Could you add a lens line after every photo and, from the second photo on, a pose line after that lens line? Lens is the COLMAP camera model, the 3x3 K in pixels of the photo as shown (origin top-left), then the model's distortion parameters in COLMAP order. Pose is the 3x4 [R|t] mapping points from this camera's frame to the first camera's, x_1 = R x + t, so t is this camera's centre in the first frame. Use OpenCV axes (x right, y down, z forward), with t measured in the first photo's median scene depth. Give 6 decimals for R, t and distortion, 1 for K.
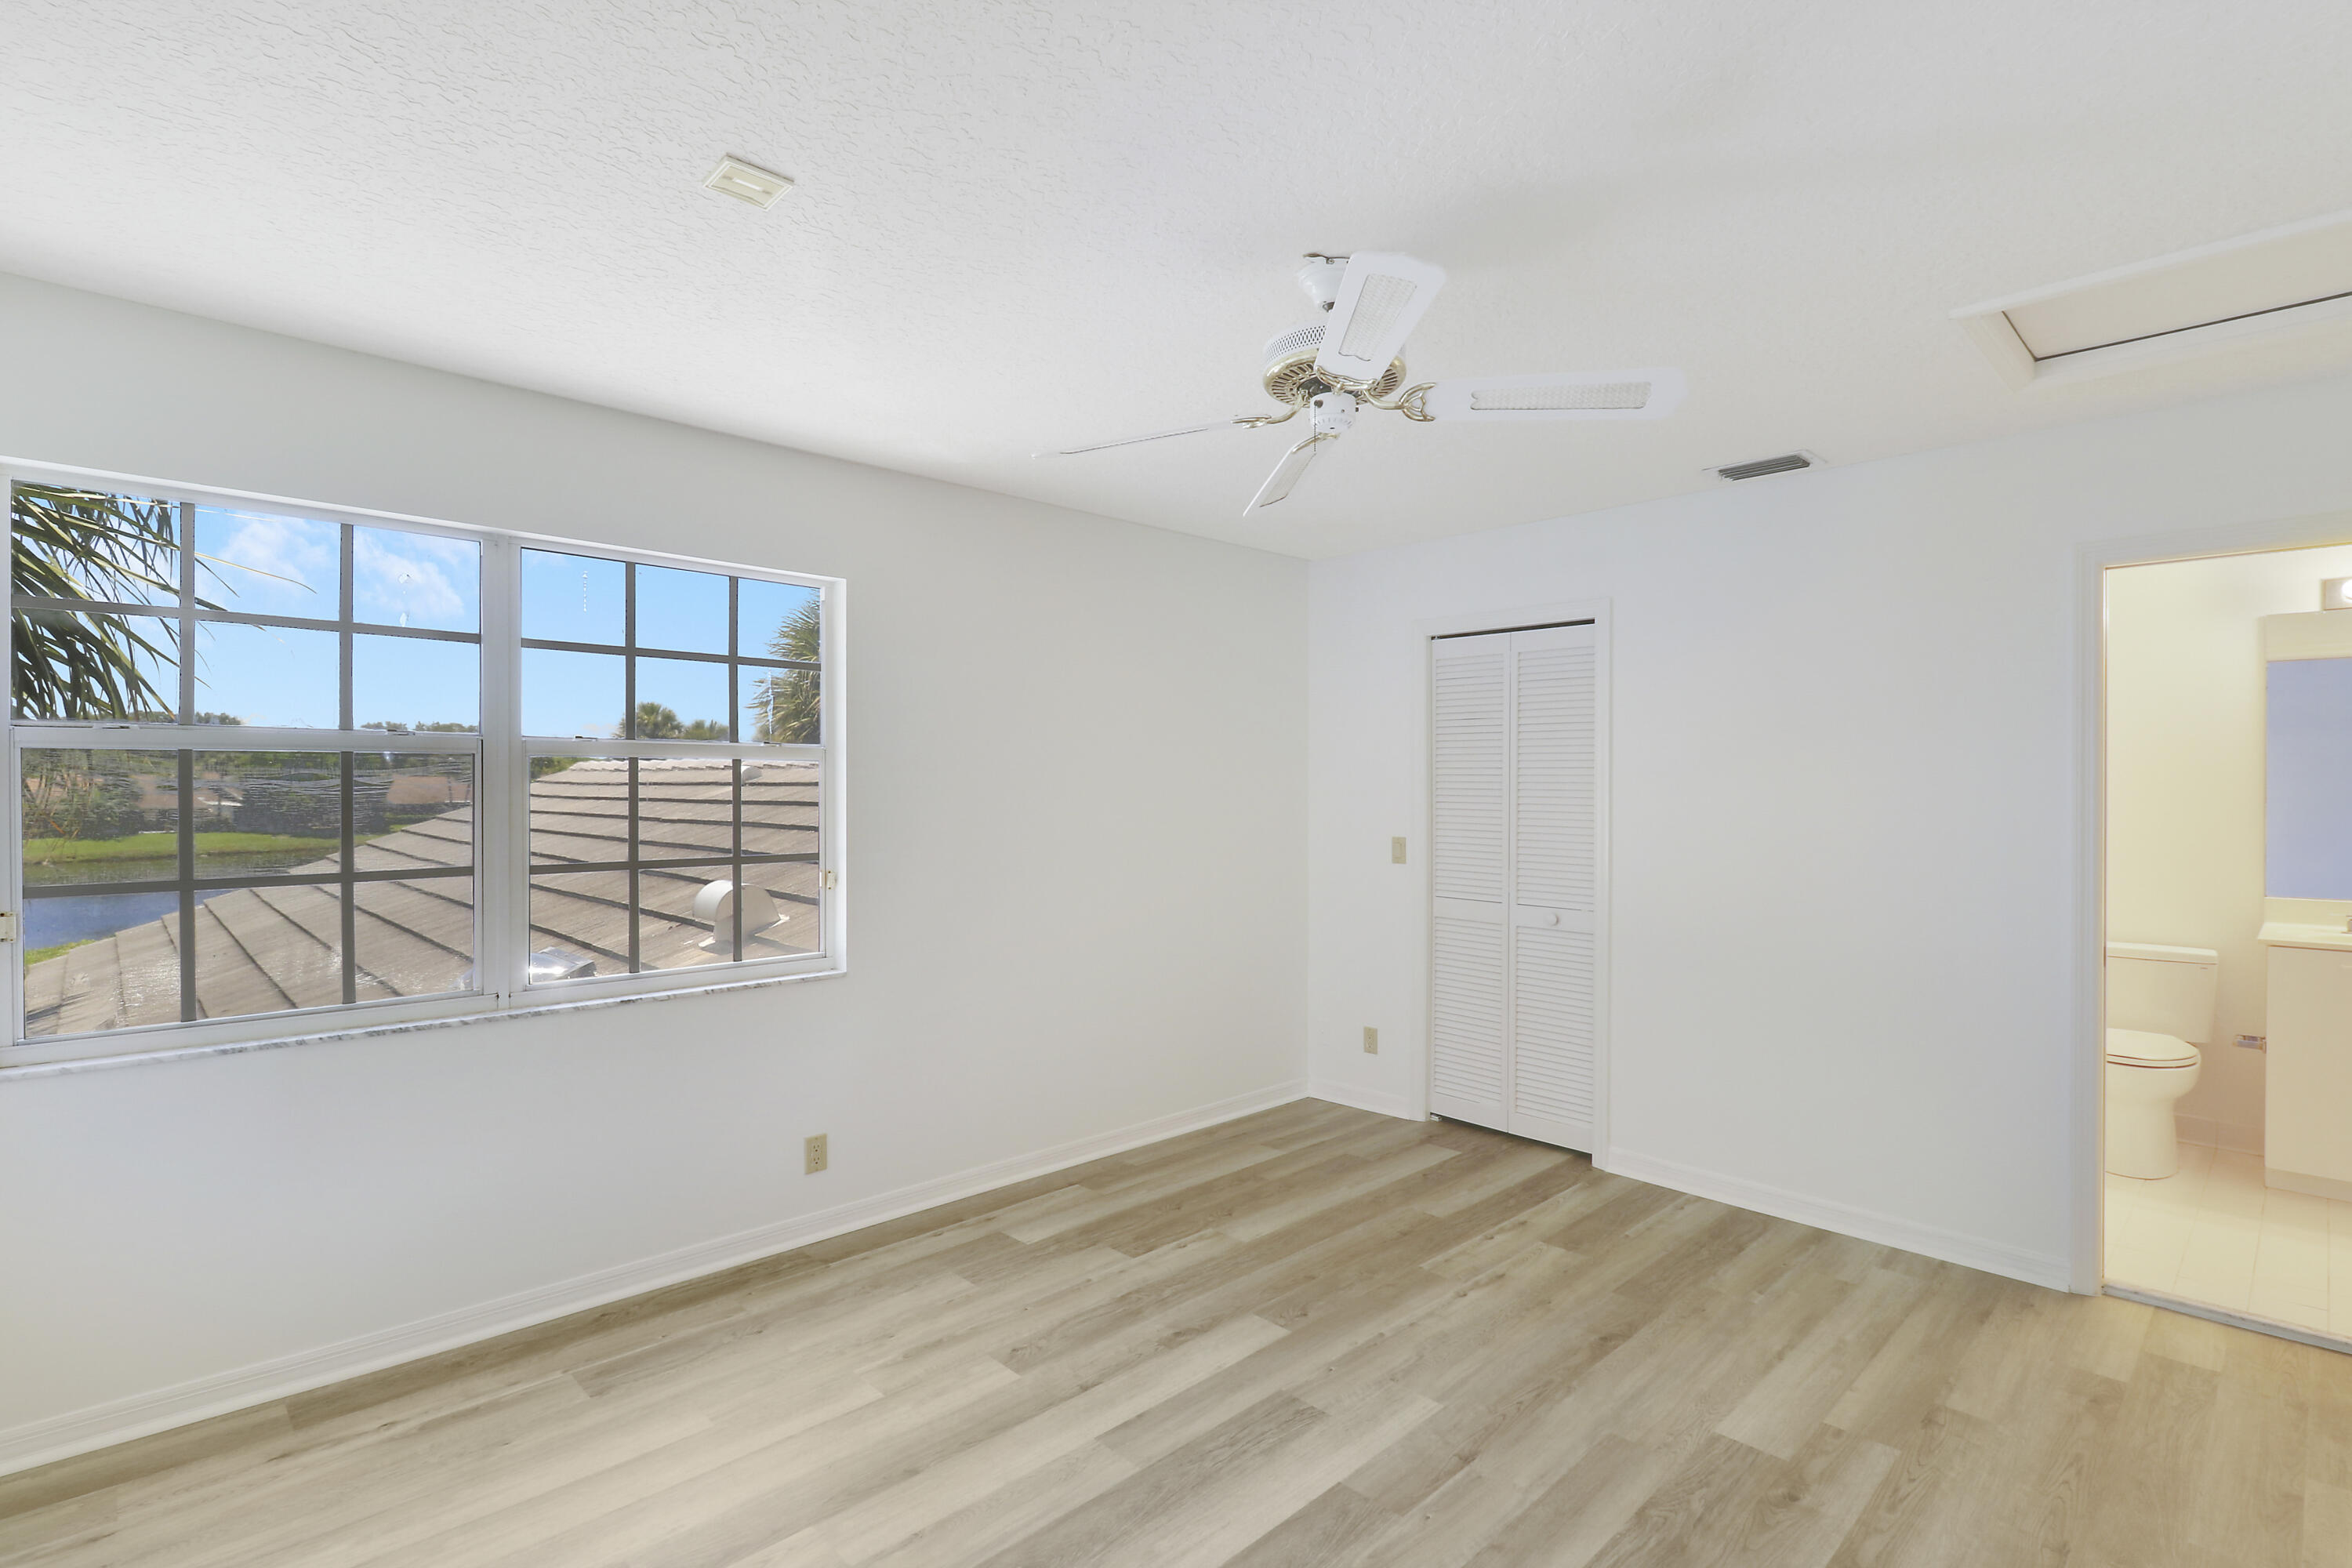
lens RADIAL K [[1112.2, 0, 1185.6], [0, 1112.2, 789.9], [0, 0, 1]] dist [-0.001748, -0.005035]
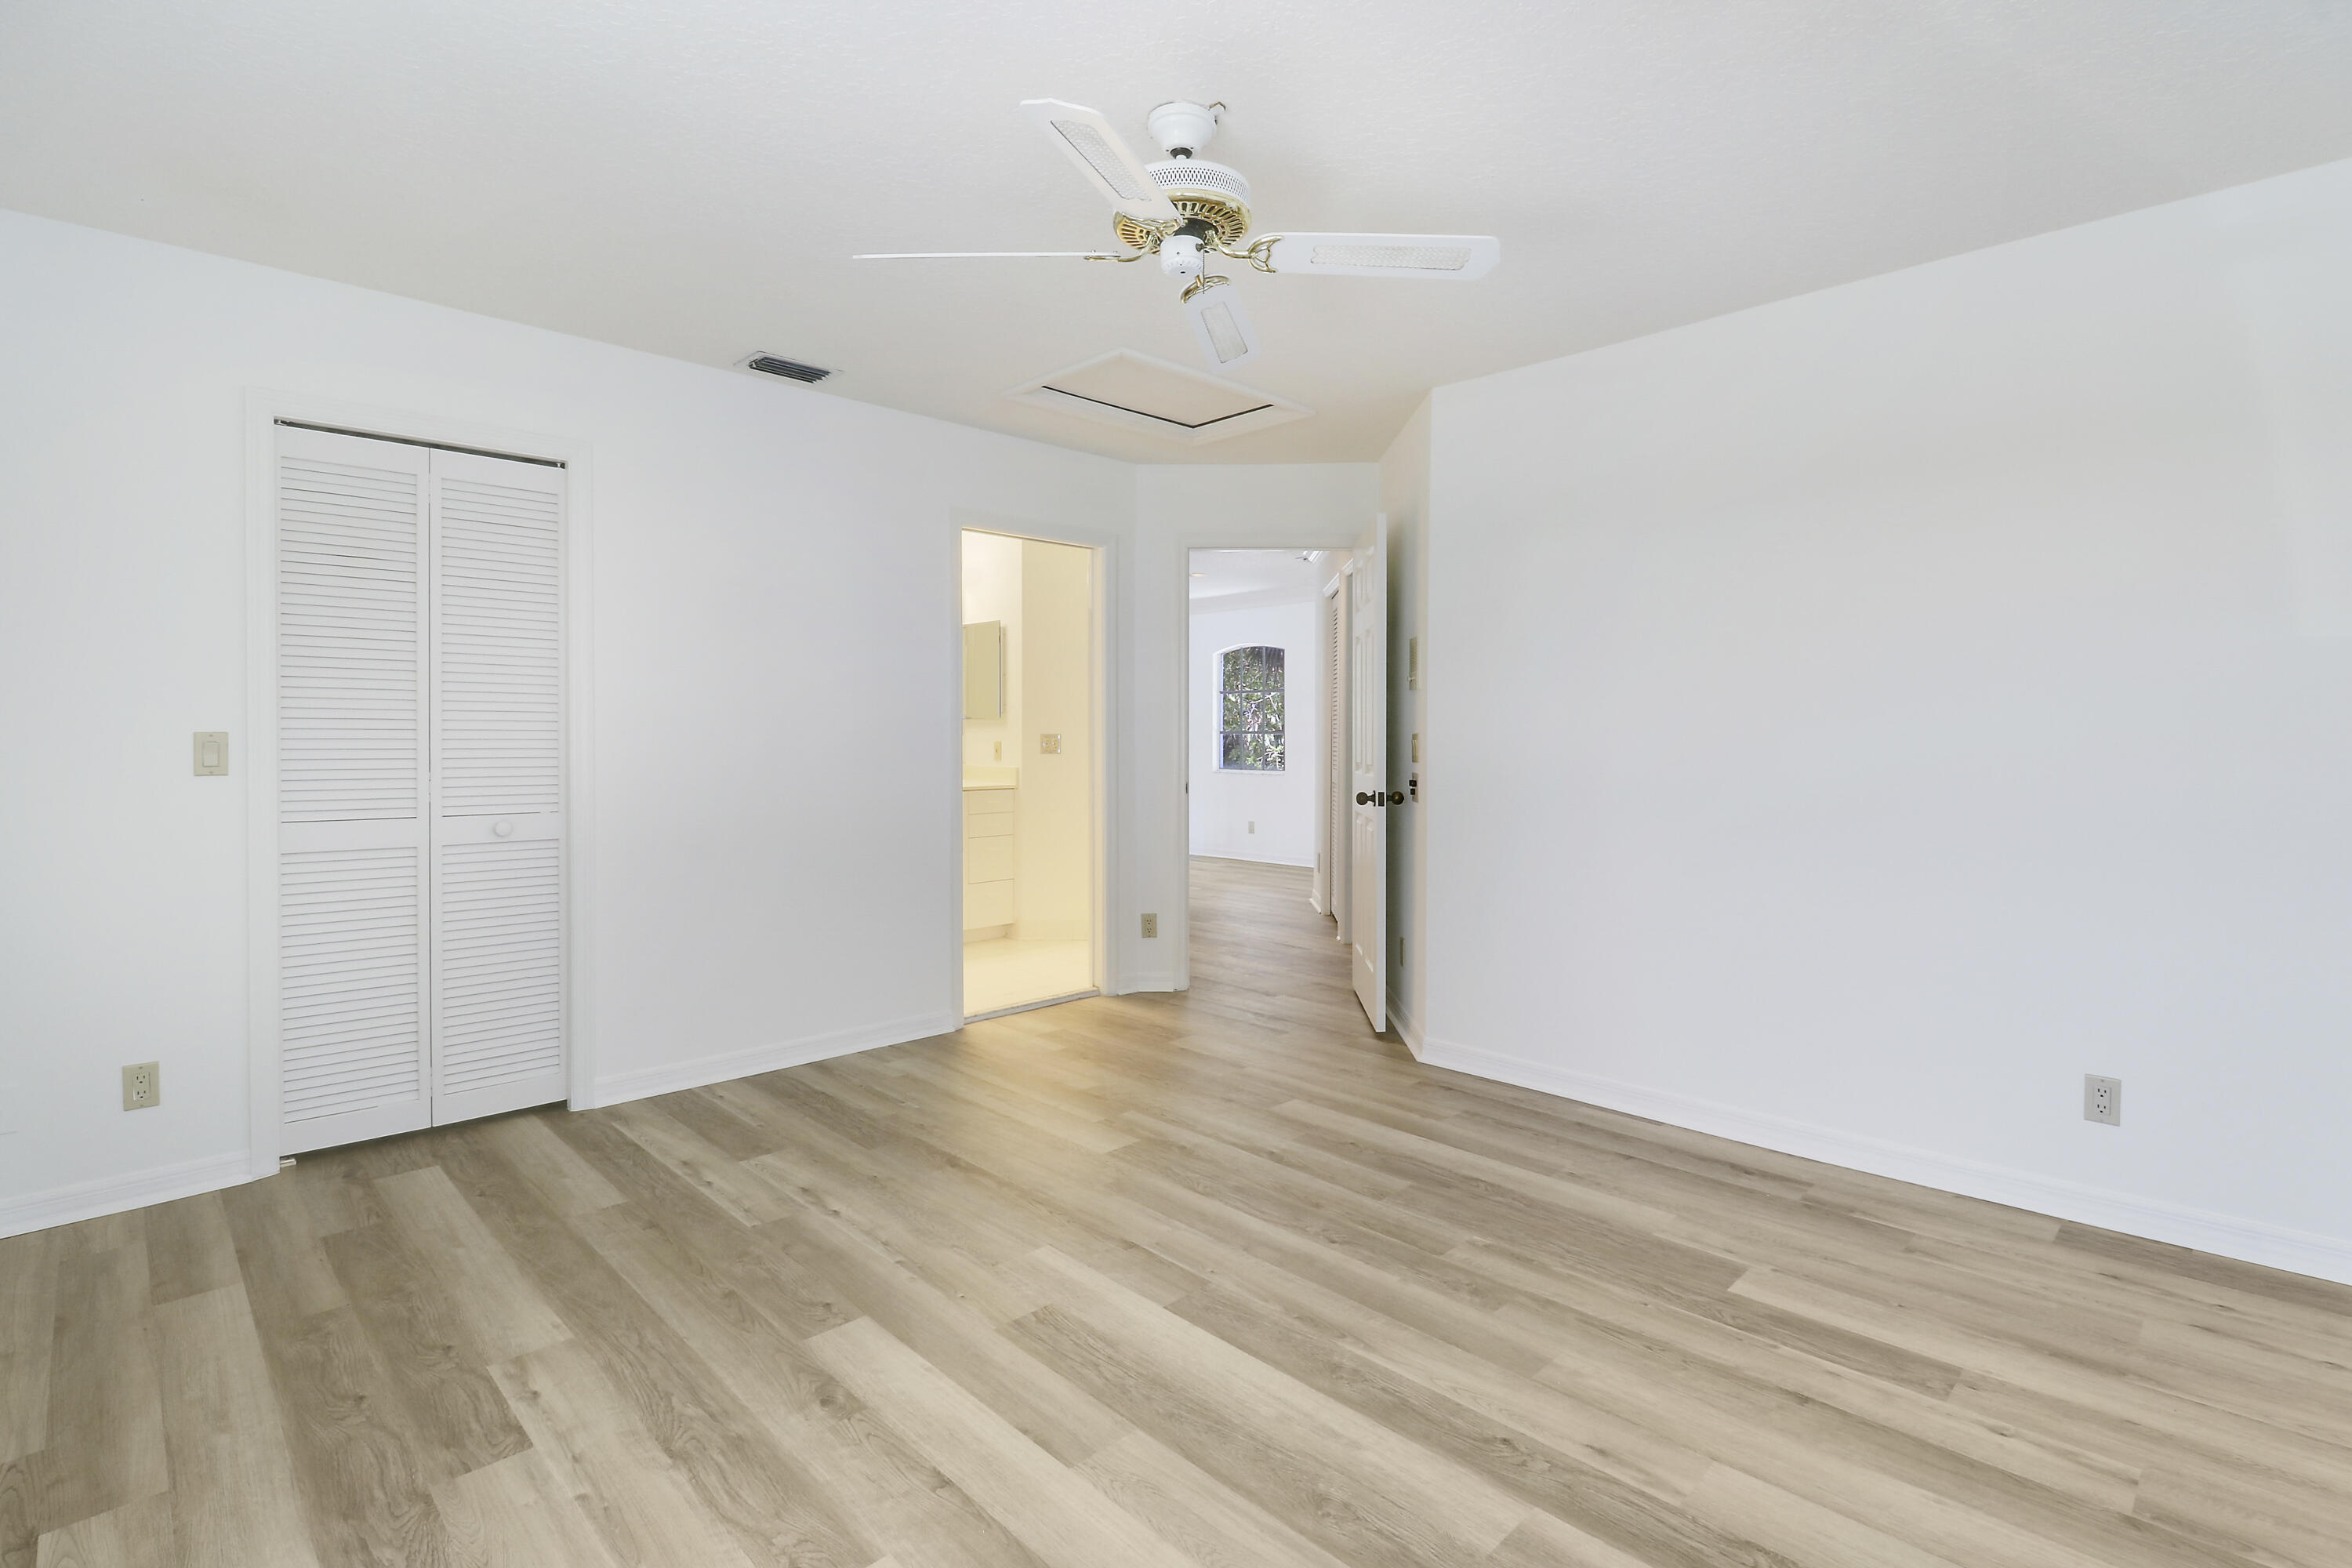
lens RADIAL K [[1112.2, 0, 1185.8], [0, 1112.2, 761.3], [0, 0, 1]] dist [-0.001748, -0.005035]
pose [[-0.011130, -0.028298, 0.999538, -0.594371], [0.003510, 0.999592, 0.028339, 0.060611], [-0.999932, 0.003824, -0.011026, 0.671133]]
